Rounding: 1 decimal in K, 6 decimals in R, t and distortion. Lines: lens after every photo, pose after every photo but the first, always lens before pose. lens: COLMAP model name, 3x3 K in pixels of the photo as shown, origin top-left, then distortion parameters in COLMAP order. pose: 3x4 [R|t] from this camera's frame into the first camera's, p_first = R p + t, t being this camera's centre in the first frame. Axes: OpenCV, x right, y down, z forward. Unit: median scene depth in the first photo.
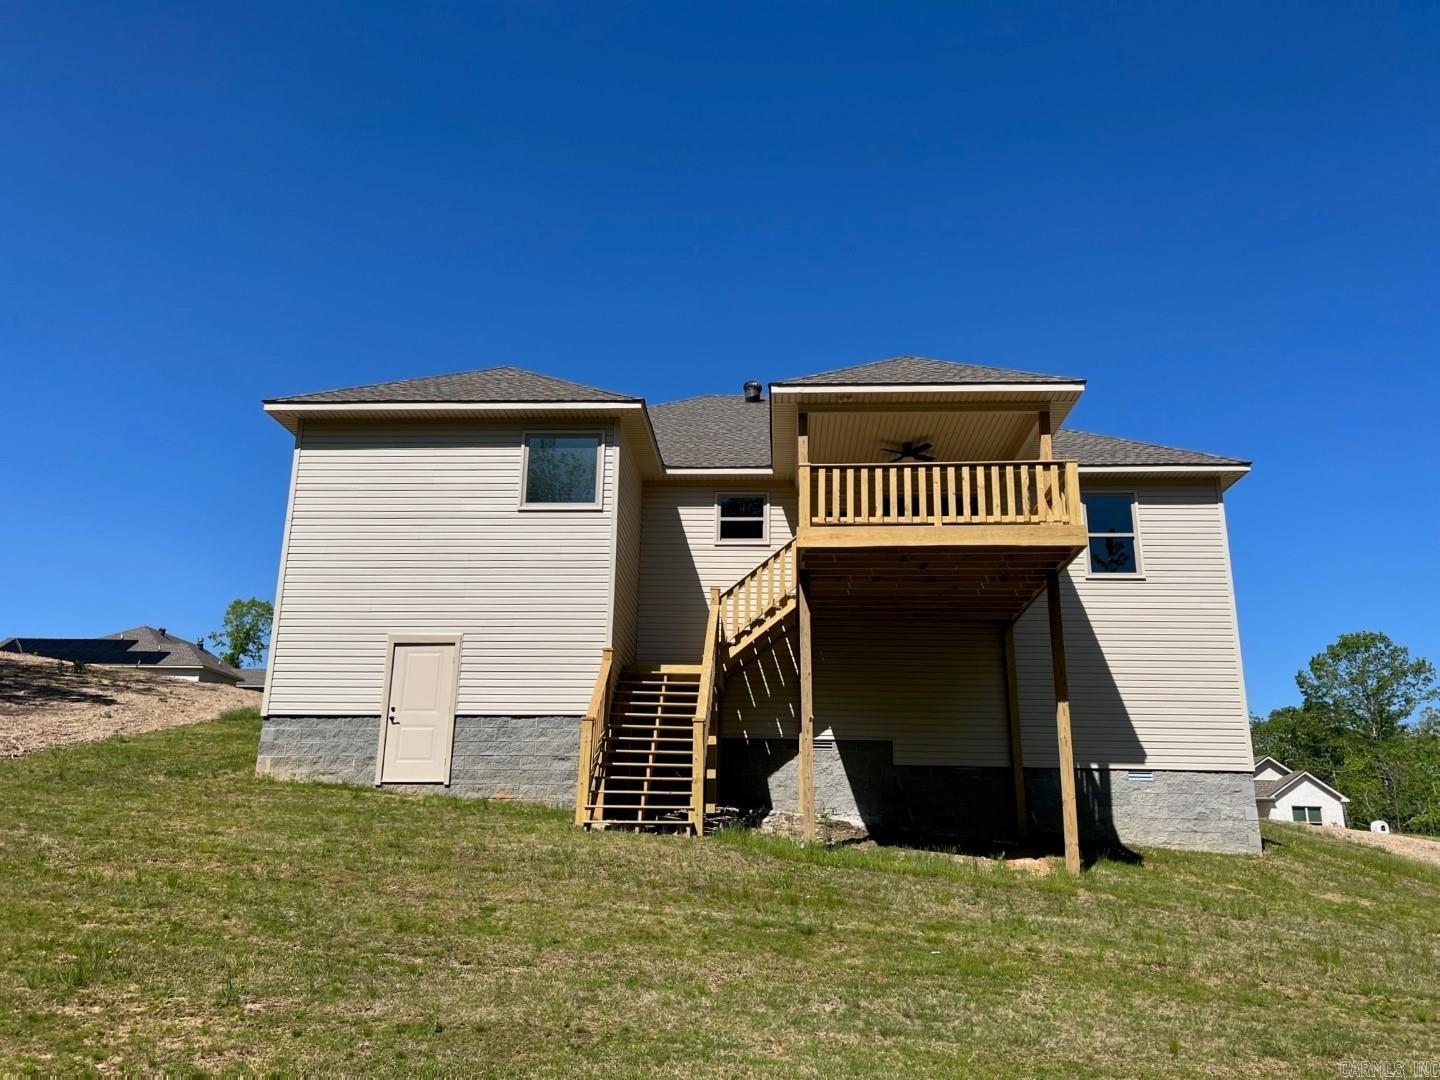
lens RADIAL K [[1090.2, 0, 720.0], [0, 1090.2, 540.0], [0, 0, 1]] dist [0.000776, 0.000163]
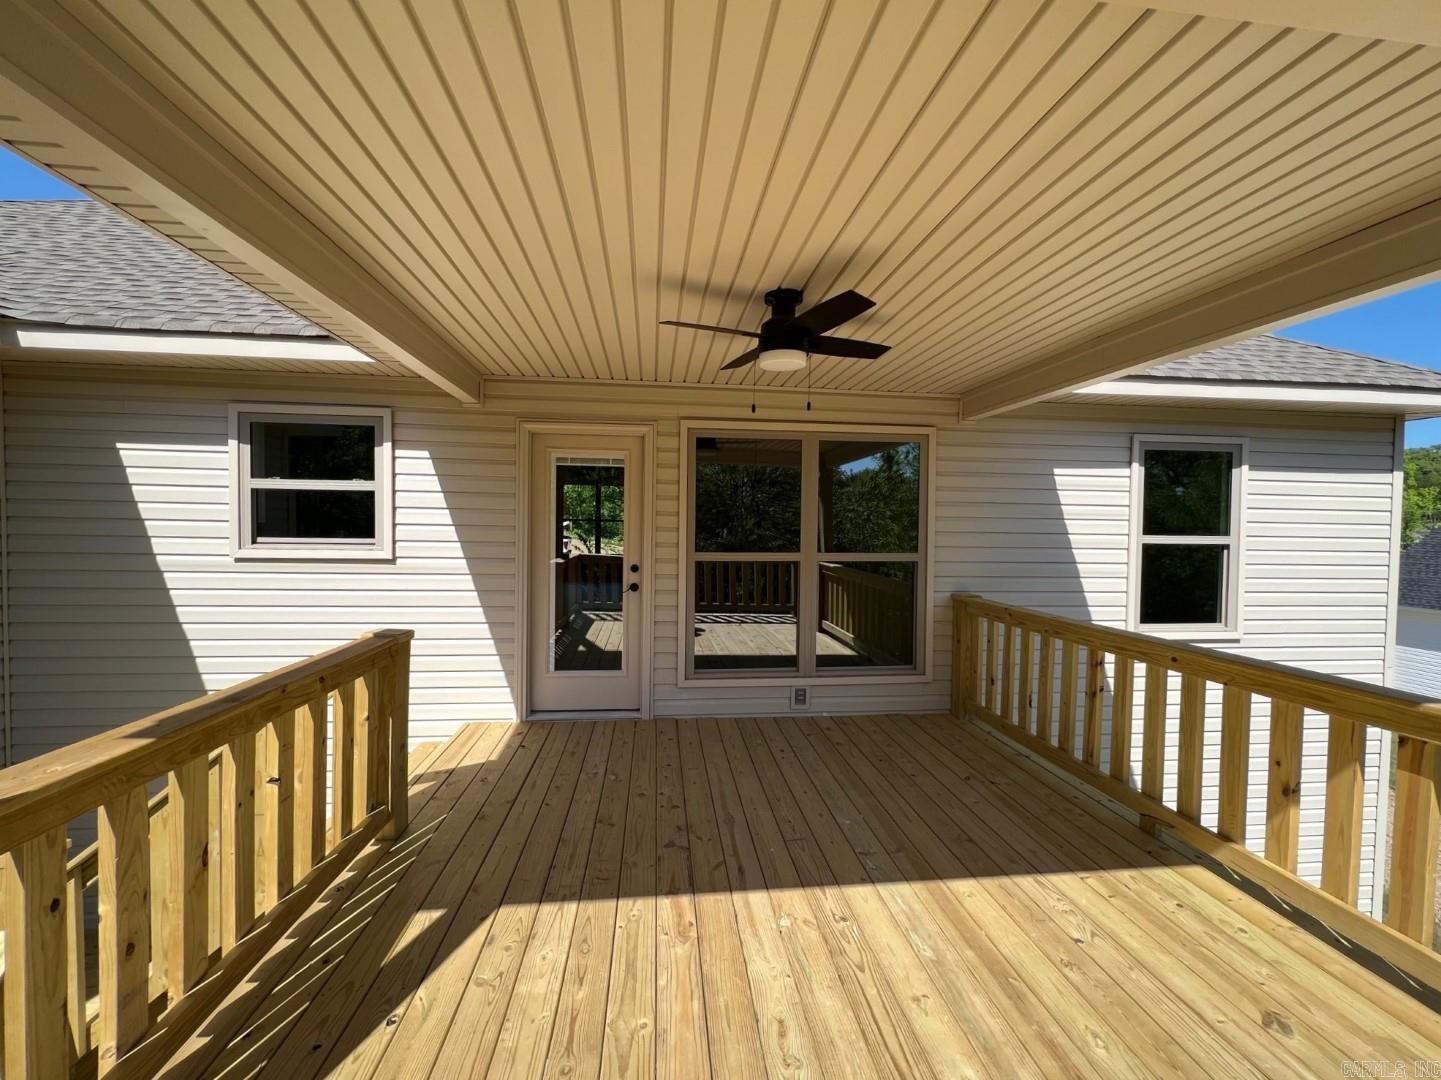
lens RADIAL K [[577.0, 0, 716.8], [0, 577.0, 541.8], [0, 0, 1]] dist [-0.001175, -0.000038]
pose [[0.987307, -0.002505, 0.158806, 0.124818], [-0.045613, 0.953284, 0.298613, -0.065557], [-0.152135, -0.302066, 0.941069, 0.793389]]
